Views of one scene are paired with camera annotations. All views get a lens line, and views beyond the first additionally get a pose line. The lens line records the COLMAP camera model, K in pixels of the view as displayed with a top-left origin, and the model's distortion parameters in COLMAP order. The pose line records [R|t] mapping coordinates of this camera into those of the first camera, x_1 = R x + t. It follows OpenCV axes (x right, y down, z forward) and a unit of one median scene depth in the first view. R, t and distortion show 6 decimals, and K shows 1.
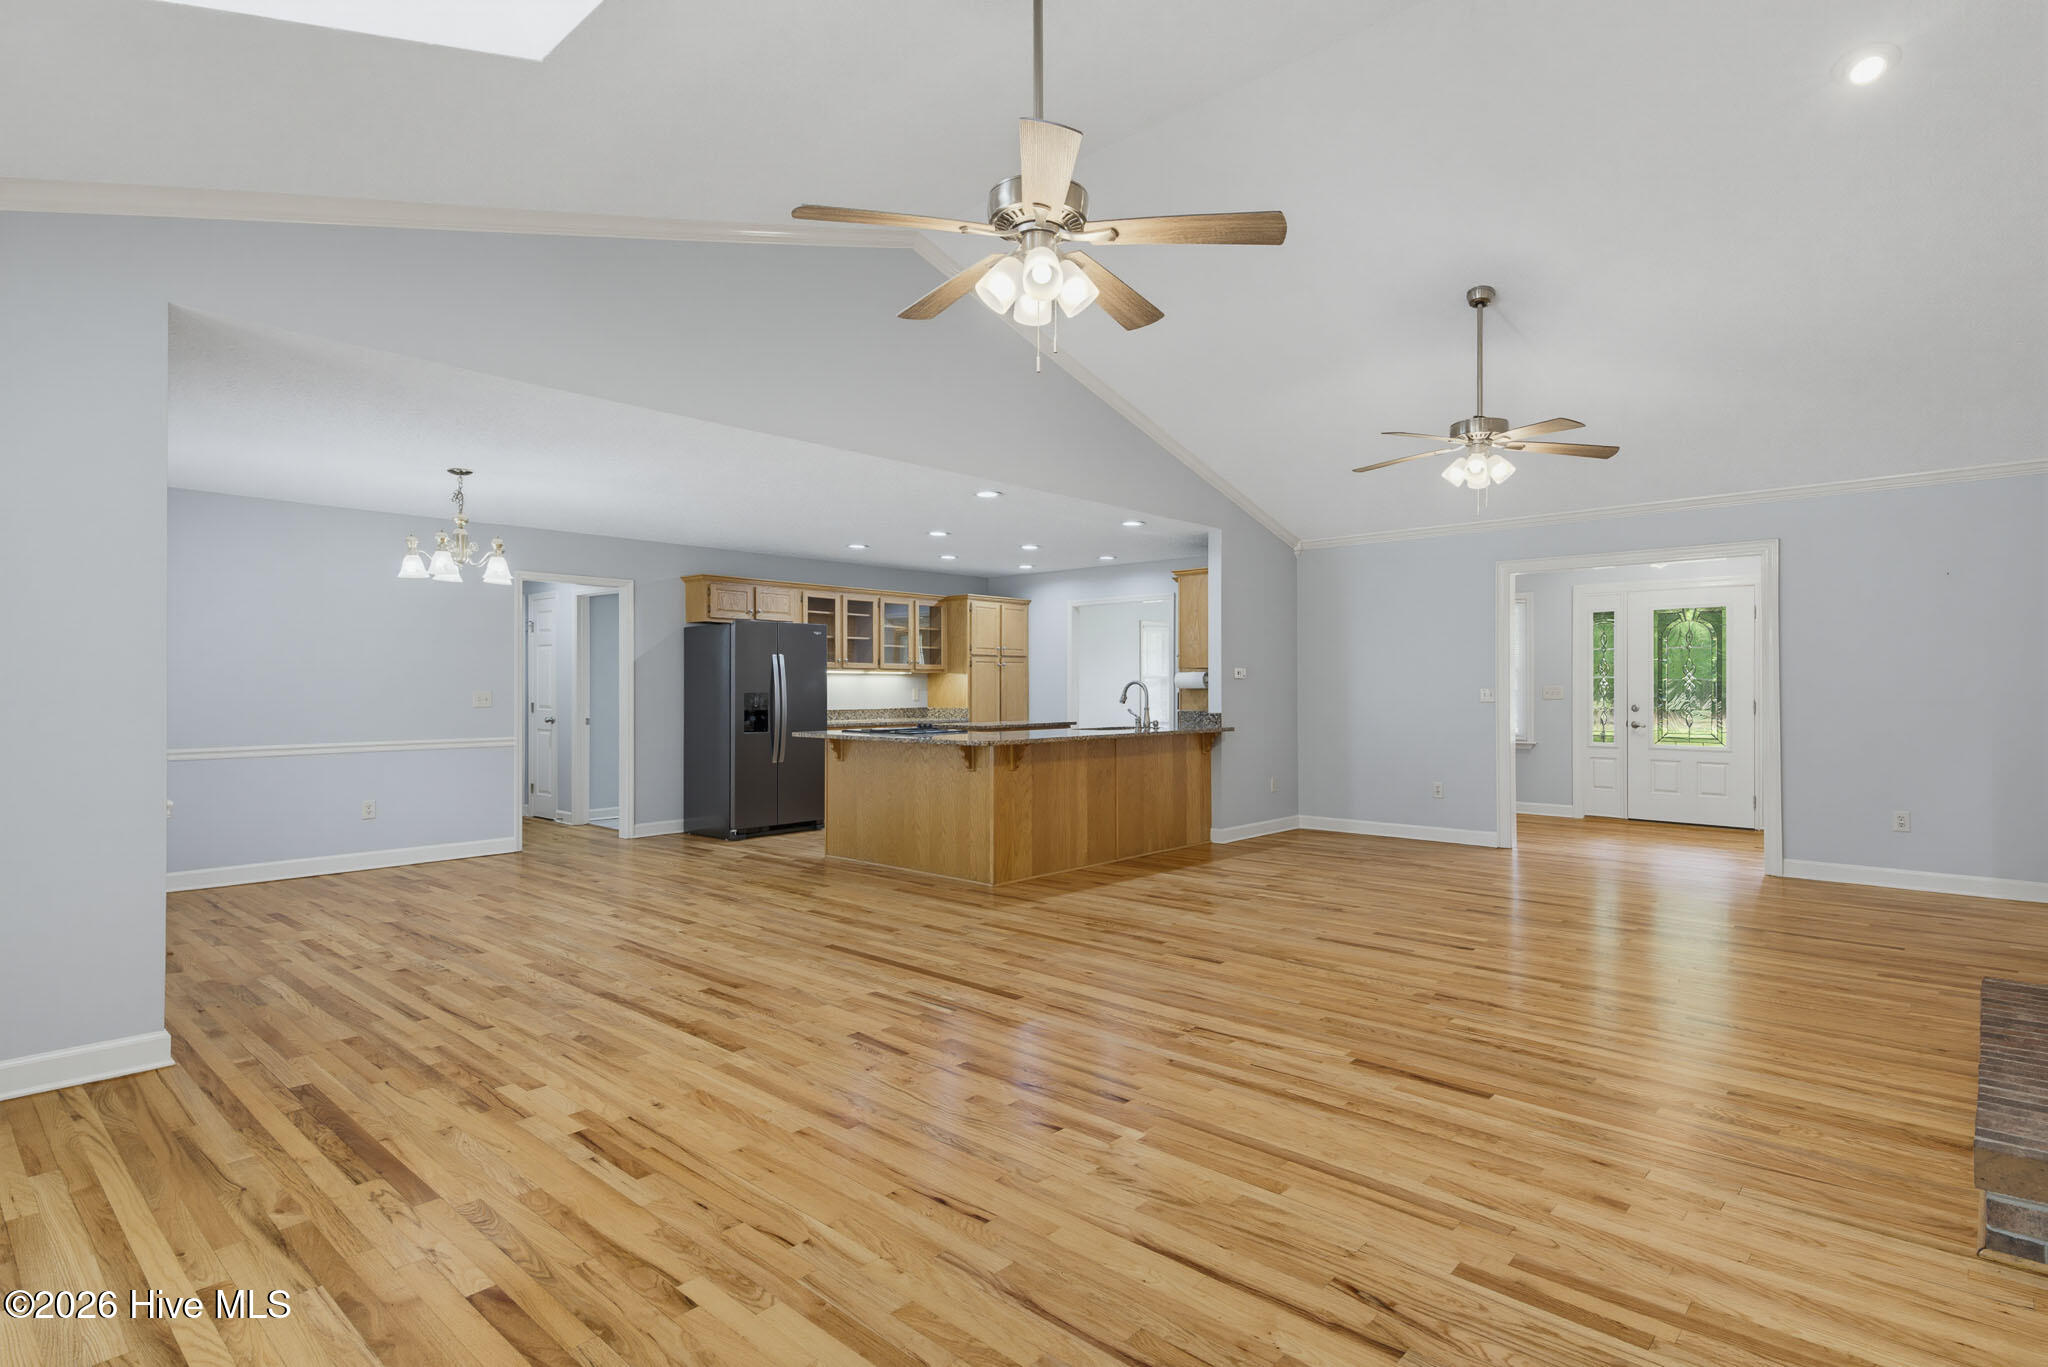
lens RADIAL K [[1029.4, 0, 1031.9], [0, 1029.4, 685.0], [0, 0, 1]] dist [0.055061, -0.023744]
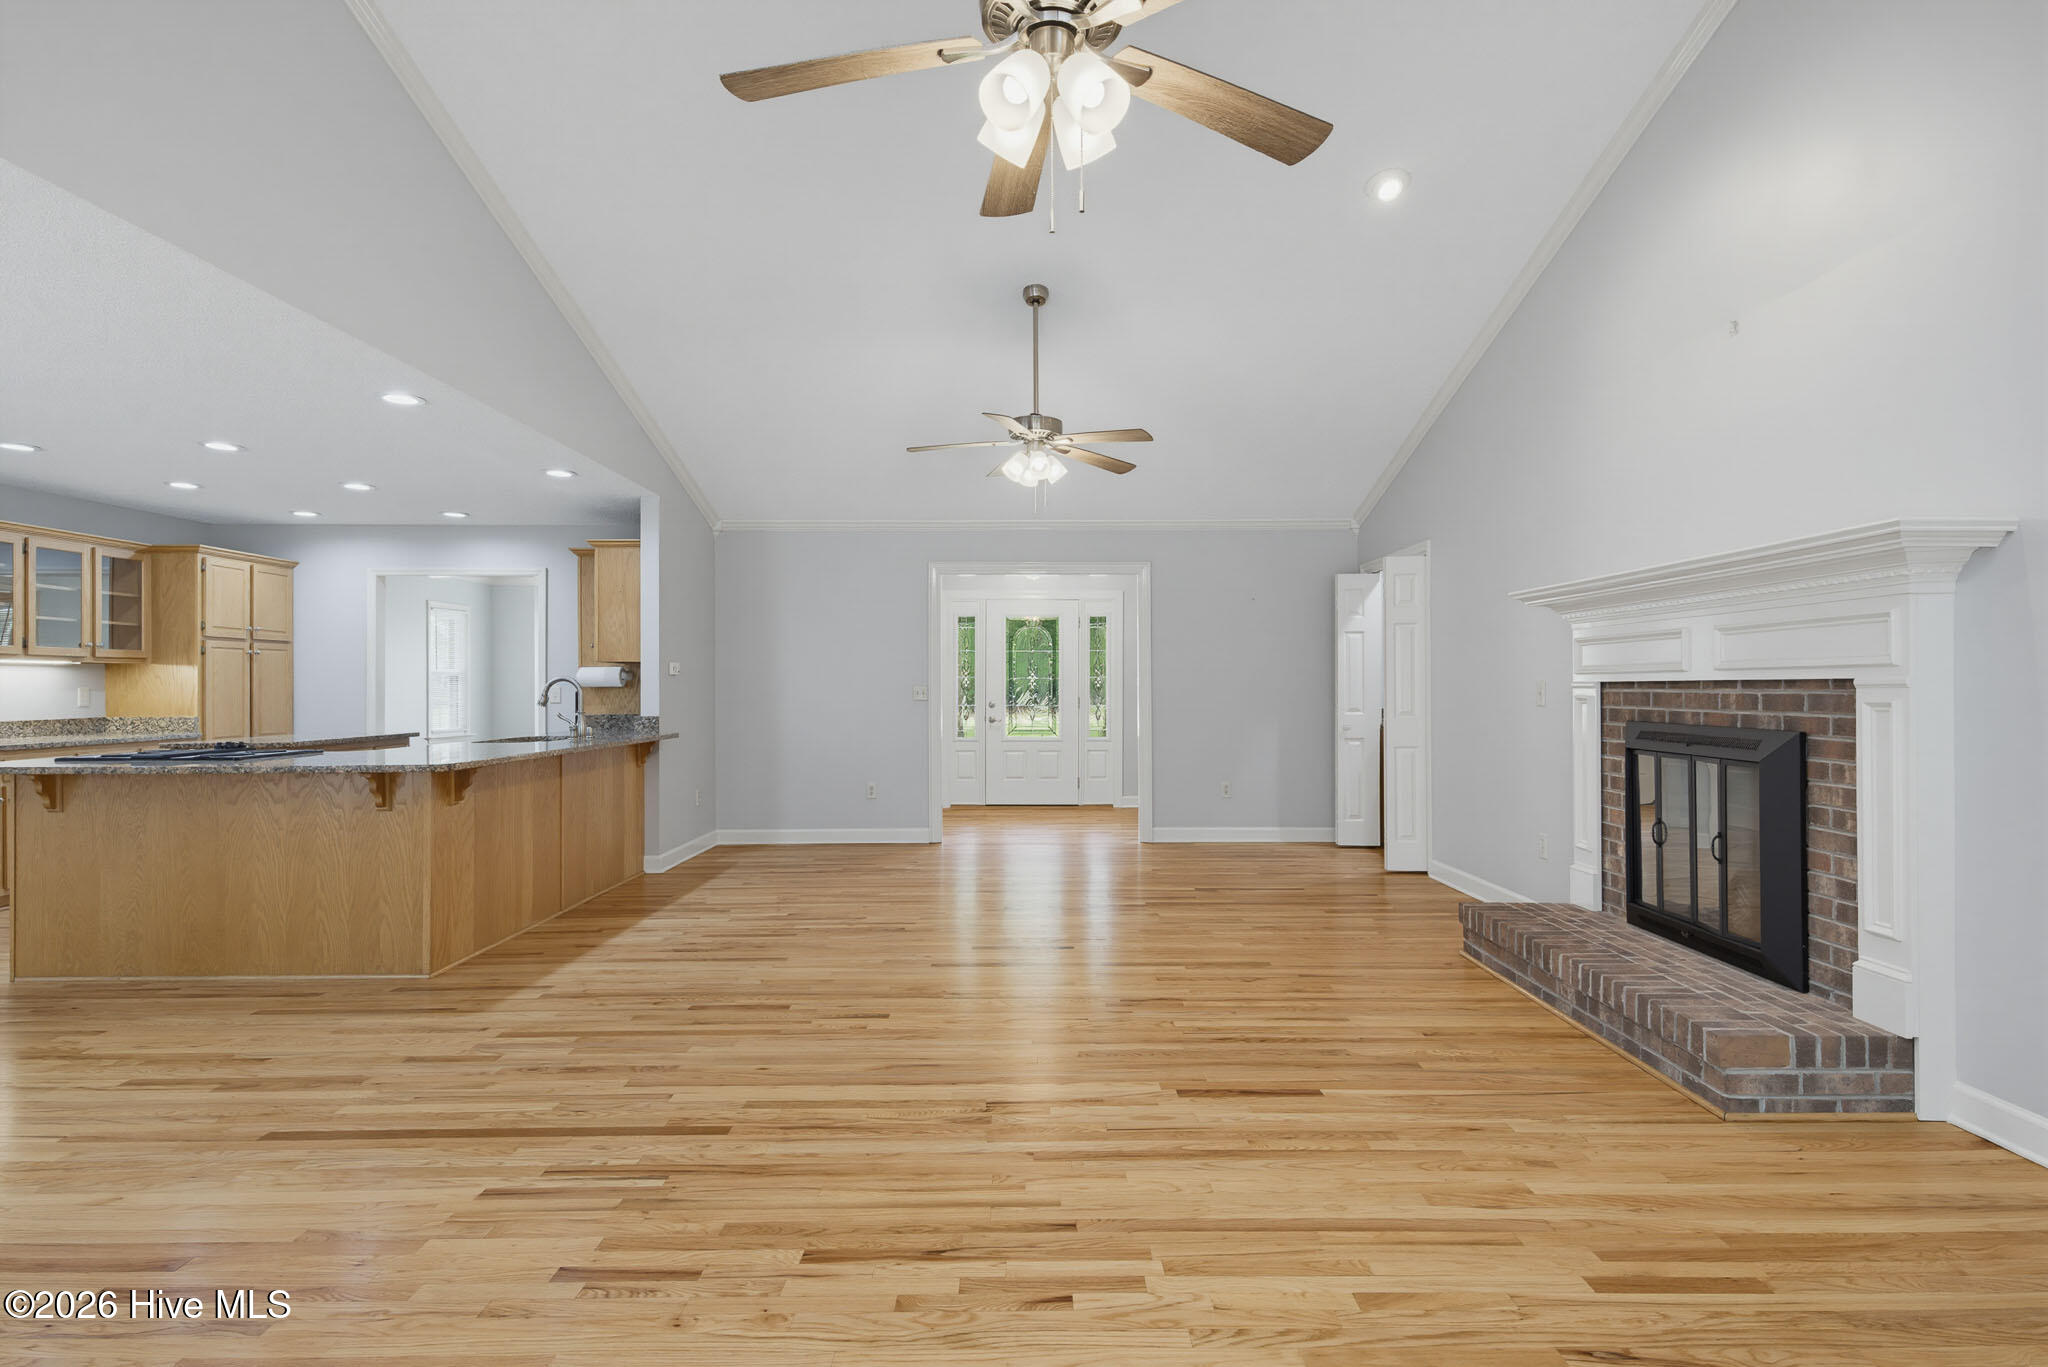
lens RADIAL K [[1052.9, 0, 1030.3], [0, 1052.9, 685.6], [0, 0, 1]] dist [0.040385, -0.020431]
pose [[0.737262, 0.000588, 0.675607, -0.162035], [-0.000896, 1.000000, 0.000107, 0.001894], [-0.675607, -0.000685, 0.737262, 0.159054]]
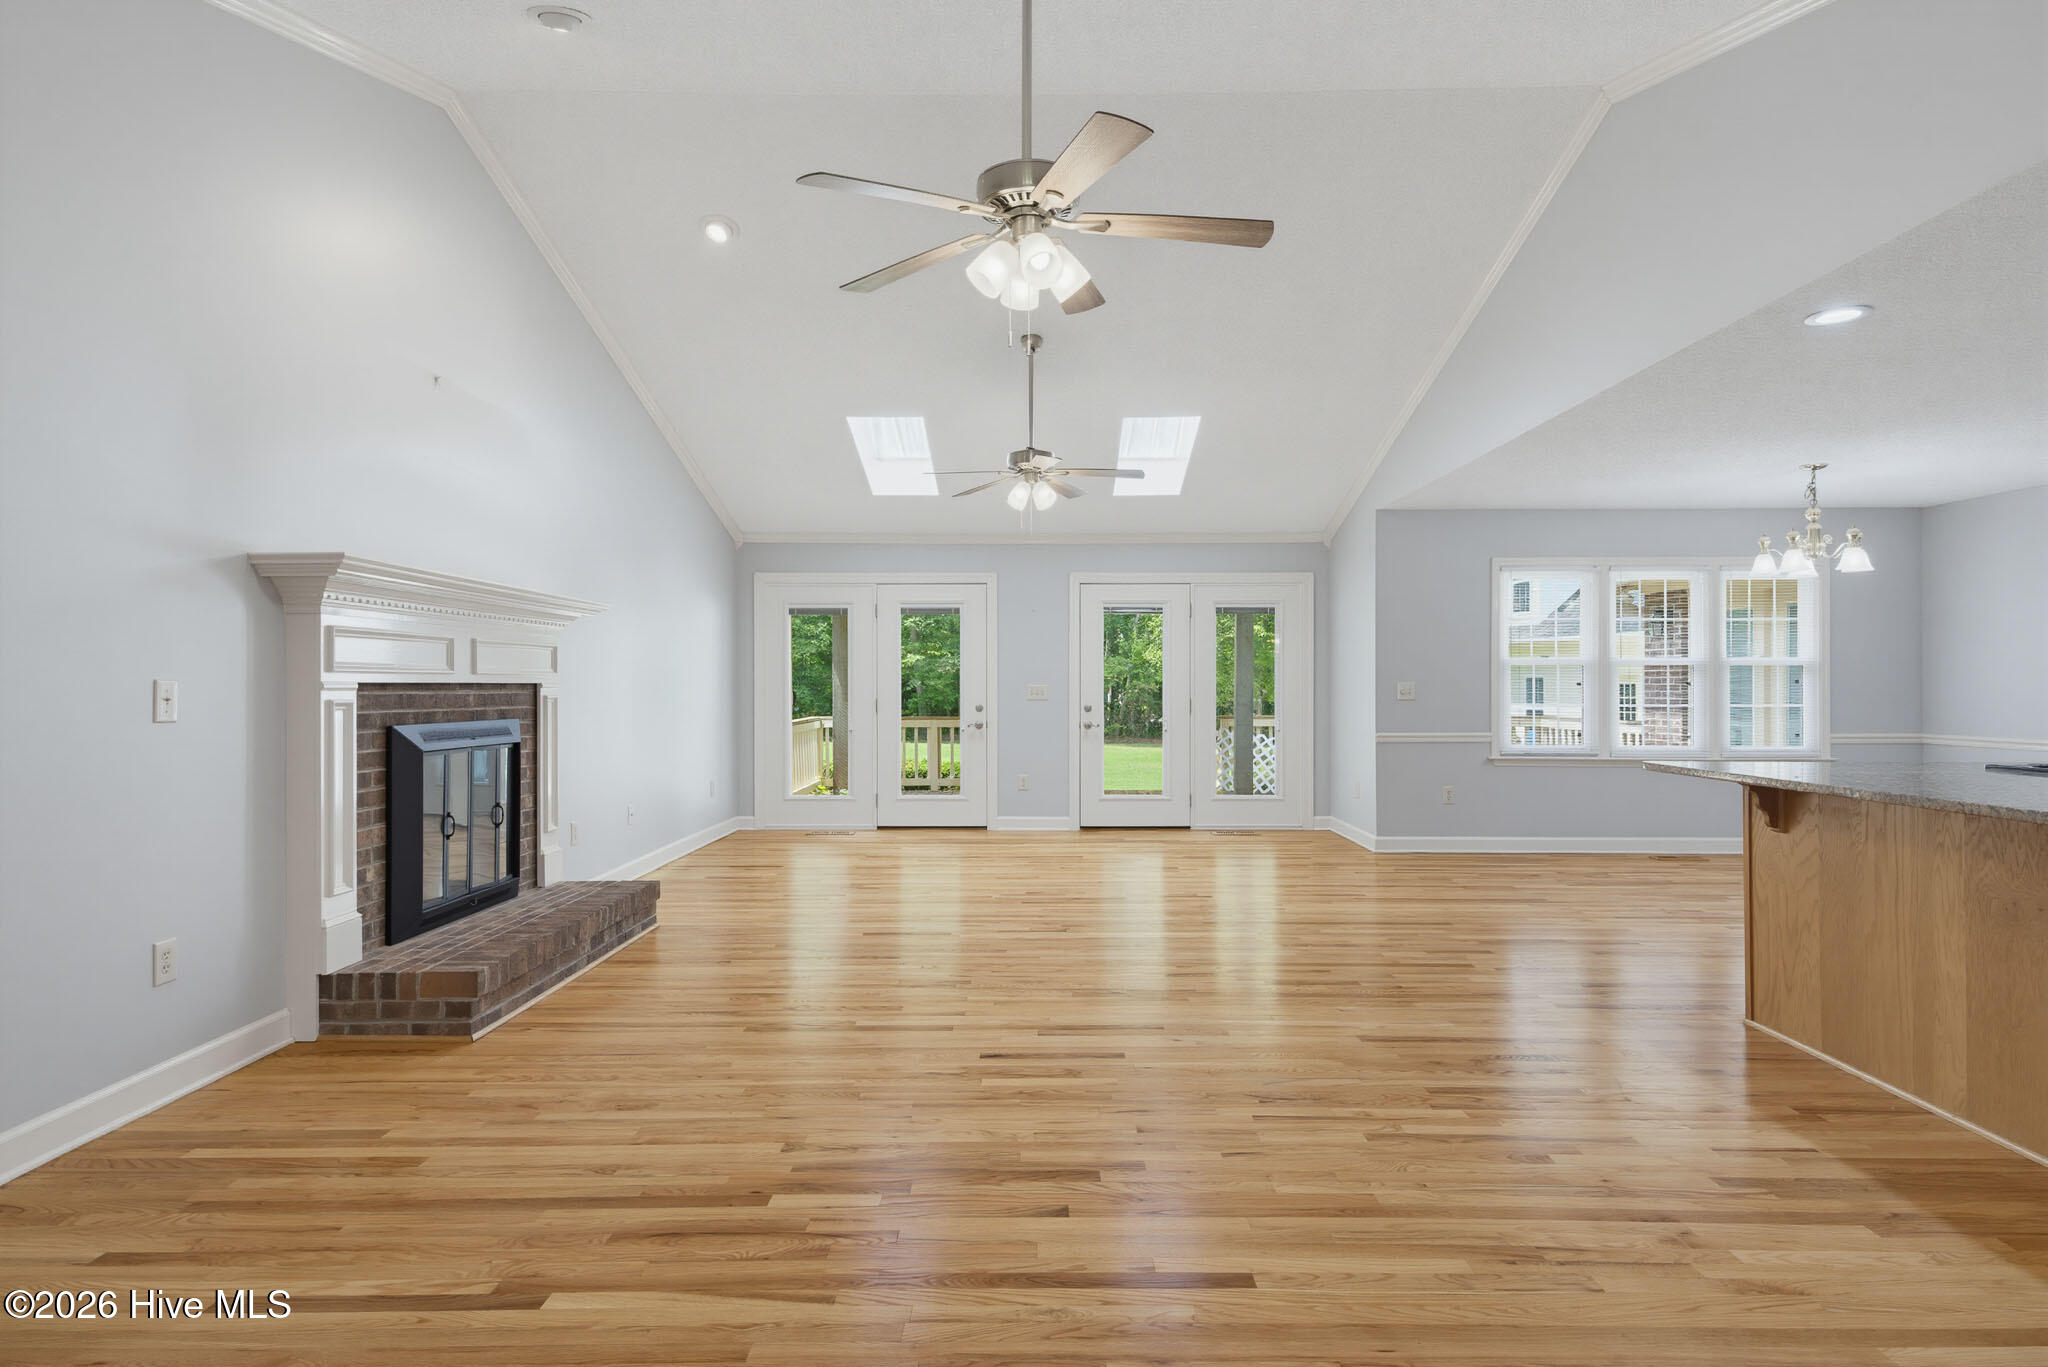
lens RADIAL K [[1086.5, 0, 1032.1], [0, 1086.5, 683.8], [0, 0, 1]] dist [0.030738, -0.001752]
pose [[-0.742074, 0.001713, -0.670316, 0.498227], [0.006146, 0.999972, -0.004248, 0.003900], [0.670290, -0.007272, -0.742064, 0.879363]]
